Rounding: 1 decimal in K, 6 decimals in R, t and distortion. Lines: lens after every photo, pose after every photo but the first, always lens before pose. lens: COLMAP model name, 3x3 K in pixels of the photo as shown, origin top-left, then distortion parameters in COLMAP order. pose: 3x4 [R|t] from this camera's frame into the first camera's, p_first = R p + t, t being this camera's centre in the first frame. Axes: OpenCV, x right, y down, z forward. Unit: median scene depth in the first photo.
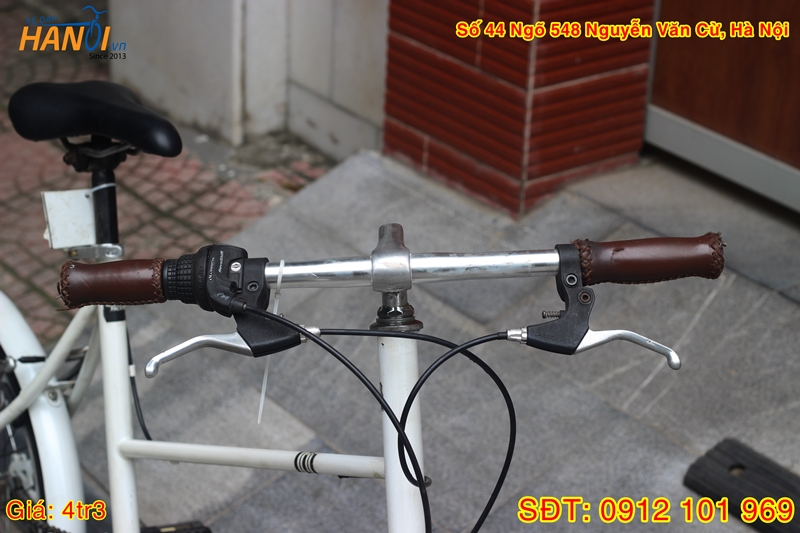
lens RADIAL K [[1913.5, 0, 400.0], [0, 1913.5, 266.5], [0, 0, 1]] dist [-0.089254, -0.441842]
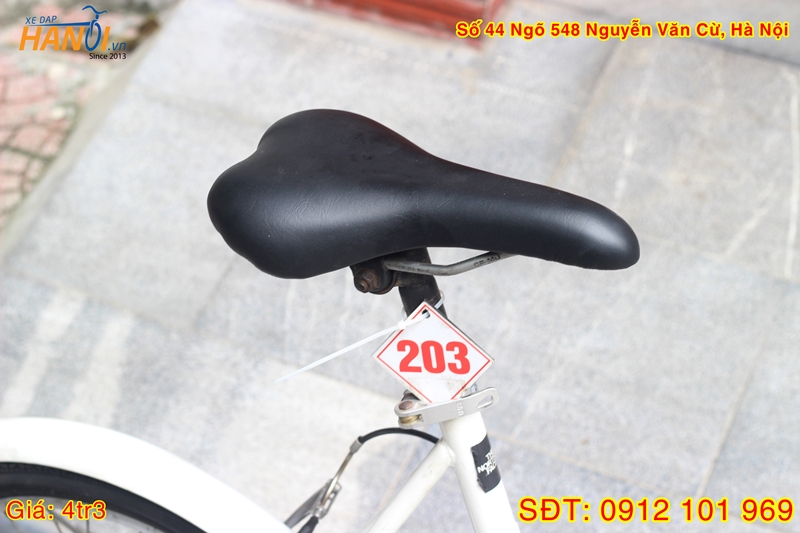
lens RADIAL K [[1913.5, 0, 400.0], [0, 1913.5, 266.5], [0, 0, 1]] dist [-0.089254, -0.441842]
pose [[0.878768, -0.274759, 0.390224, -0.336089], [0.185205, 0.949903, 0.251759, -0.160895], [-0.439848, -0.148966, 0.885631, 0.342189]]
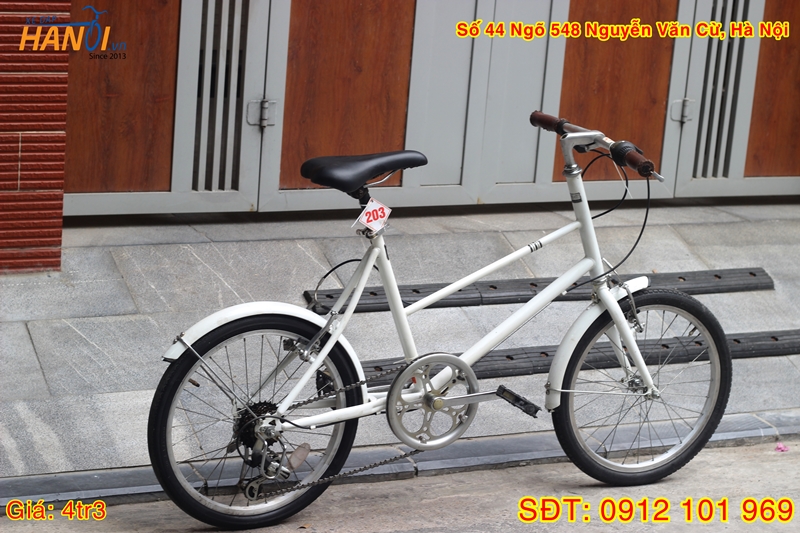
lens RADIAL K [[1913.5, 0, 400.0], [0, 1913.5, 266.5], [0, 0, 1]] dist [-0.089254, -0.441842]
pose [[0.185517, -0.265867, 0.945991, -1.629023], [0.346064, 0.918702, 0.190332, -0.270909], [-0.919687, 0.292063, 0.262442, 0.335210]]
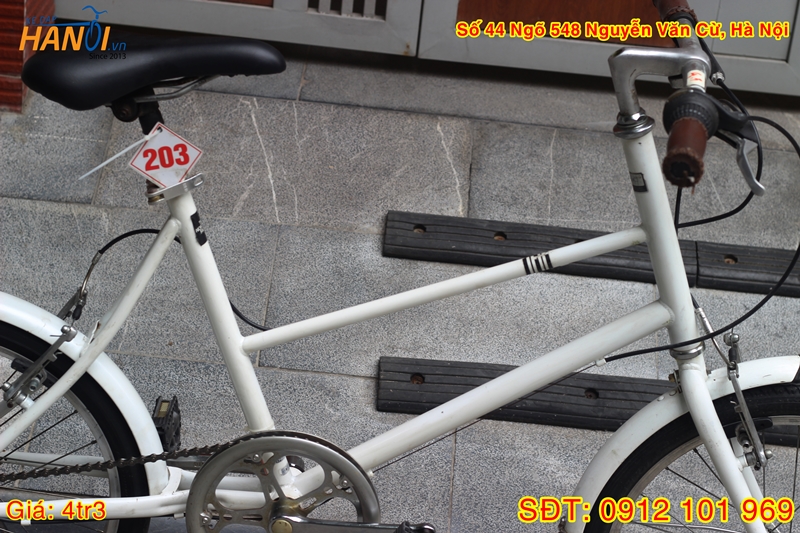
lens RADIAL K [[1913.5, 0, 400.0], [0, 1913.5, 266.5], [0, 0, 1]] dist [-0.089254, -0.441842]
pose [[0.619343, -0.316477, 0.718510, -0.669923], [0.258974, 0.946288, 0.193573, -0.105035], [-0.741179, 0.066187, 0.668036, 0.158027]]
